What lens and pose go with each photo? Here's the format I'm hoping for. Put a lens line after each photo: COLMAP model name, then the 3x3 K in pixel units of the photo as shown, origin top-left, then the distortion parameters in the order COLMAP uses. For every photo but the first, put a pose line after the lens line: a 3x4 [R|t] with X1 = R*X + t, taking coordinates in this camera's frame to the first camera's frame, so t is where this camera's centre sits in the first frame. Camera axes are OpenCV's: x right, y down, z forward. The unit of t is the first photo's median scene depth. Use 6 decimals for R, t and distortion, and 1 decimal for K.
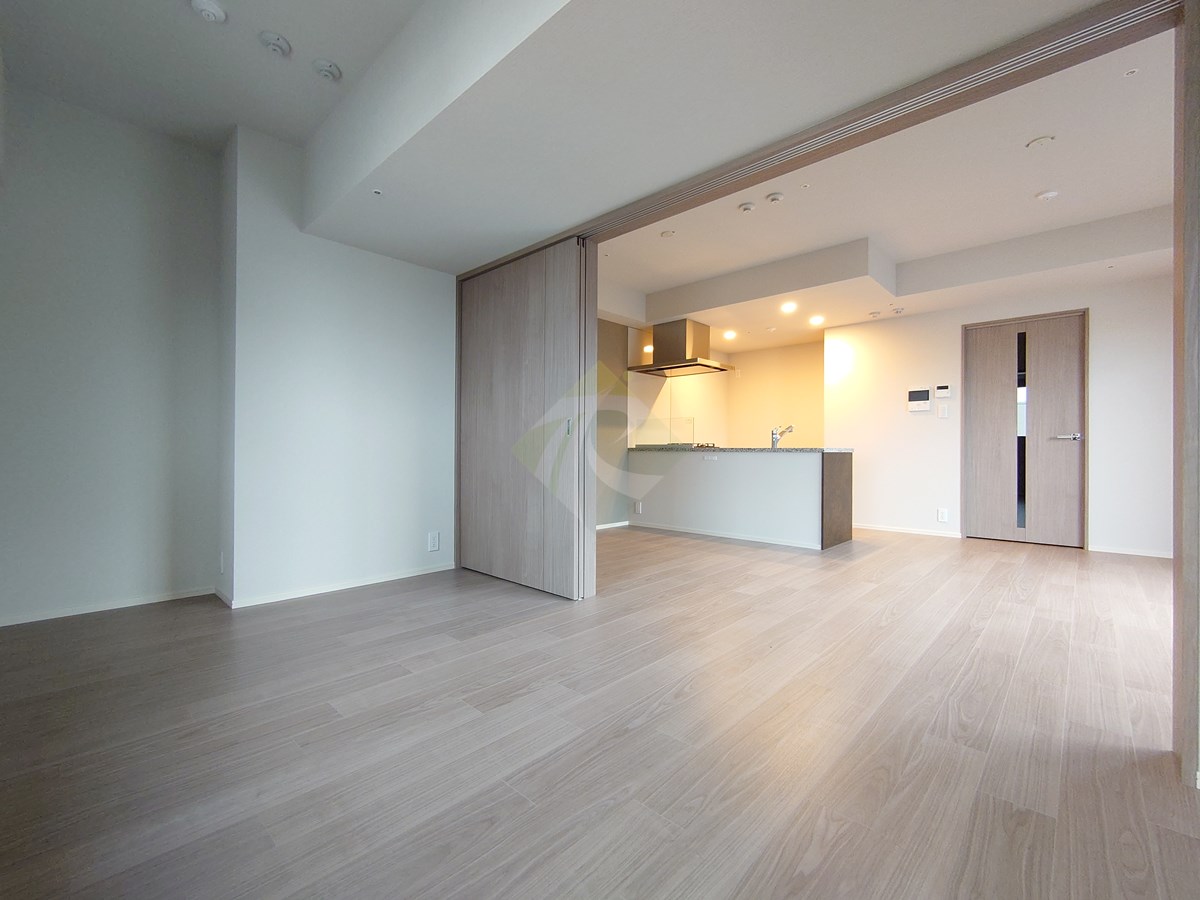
lens RADIAL K [[513.9, 0, 608.0], [0, 513.9, 452.7], [0, 0, 1]] dist [-0.000308, -0.000591]
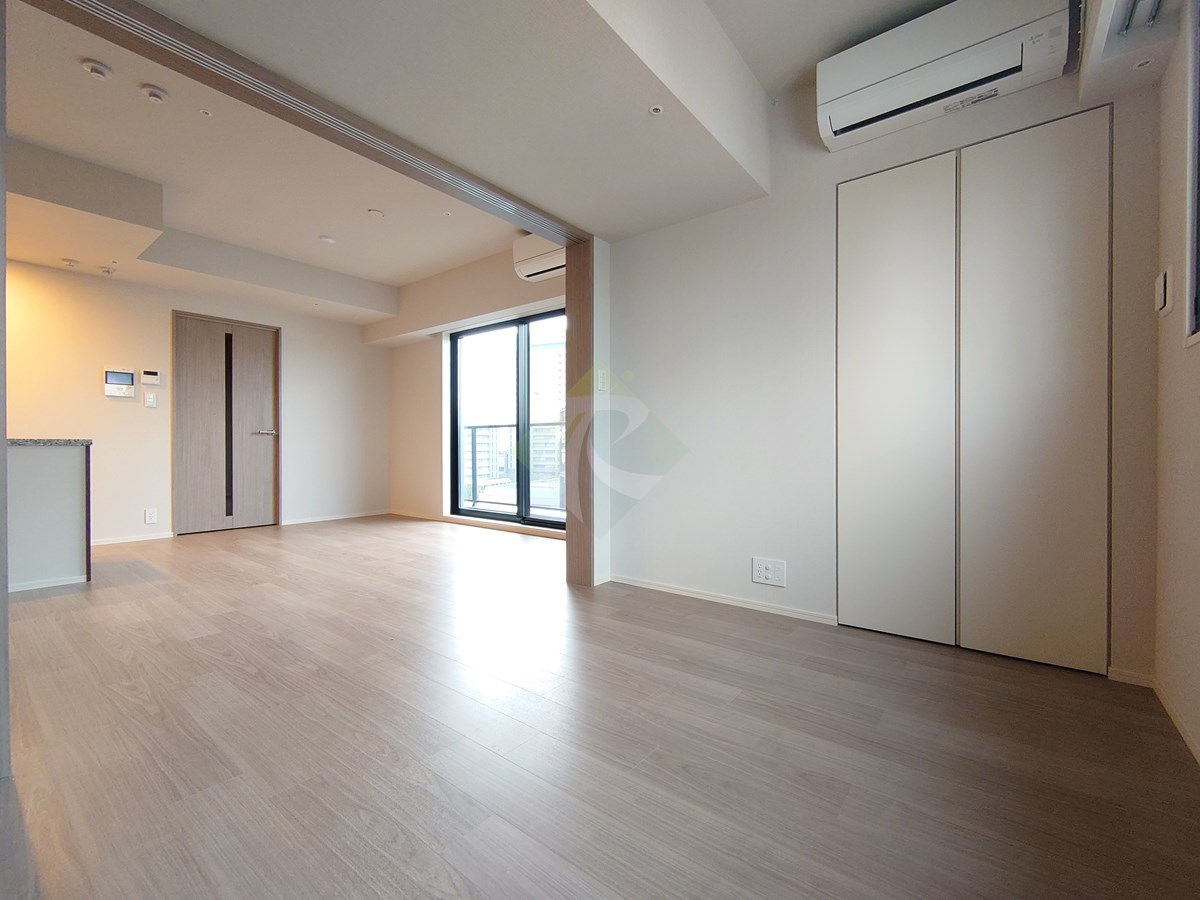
lens RADIAL K [[513.9, 0, 603.9], [0, 513.9, 450.5], [0, 0, 1]] dist [-0.000308, -0.000591]
pose [[-0.086233, -0.009890, 0.996226, -0.349752], [0.004060, 0.999939, 0.010279, 0.001904], [-0.996267, 0.004931, -0.086188, 0.334307]]
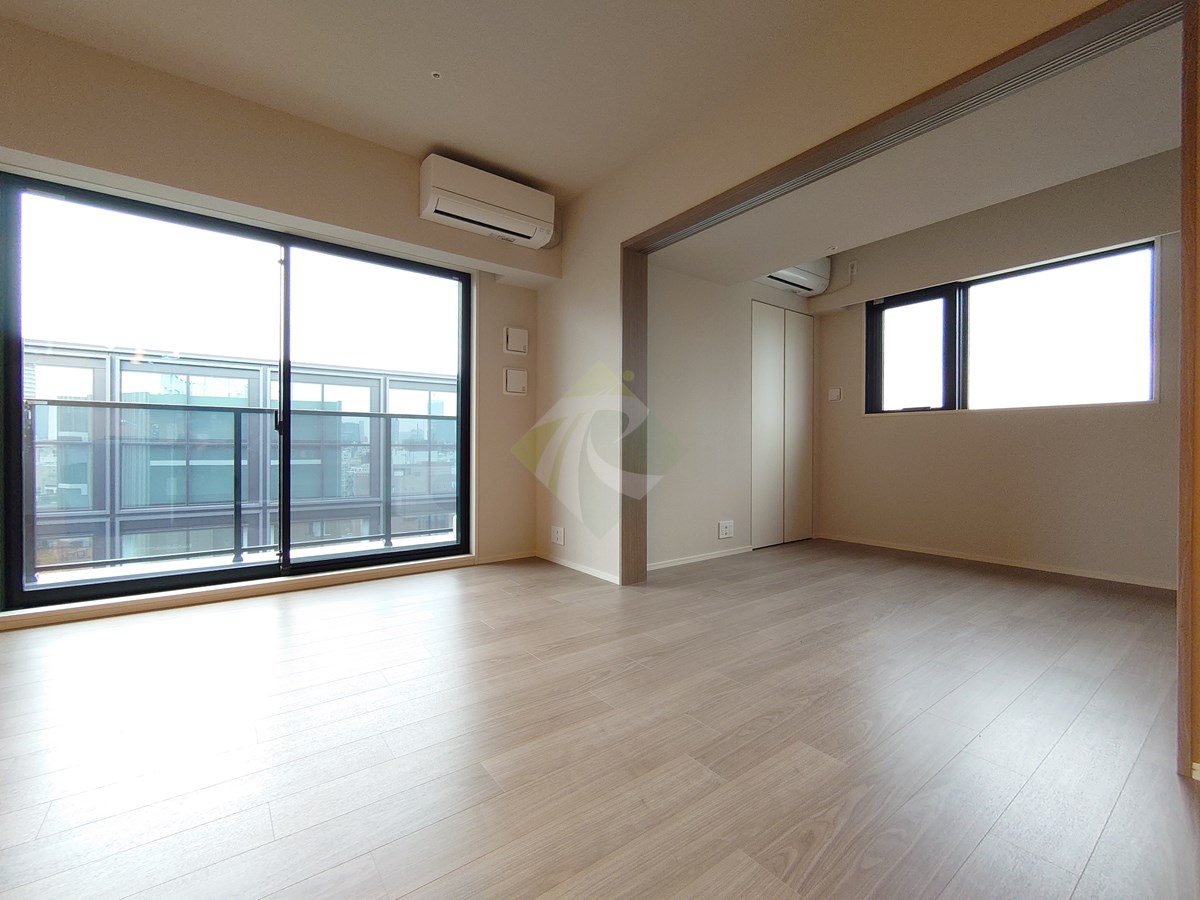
lens RADIAL K [[513.9, 0, 608.4], [0, 513.9, 446.4], [0, 0, 1]] dist [-0.000308, -0.000591]
pose [[-0.984632, 0.000102, 0.174641, 0.255230], [0.000468, 0.999998, 0.002051, 0.000738], [-0.174640, 0.002101, -0.984630, 1.011060]]
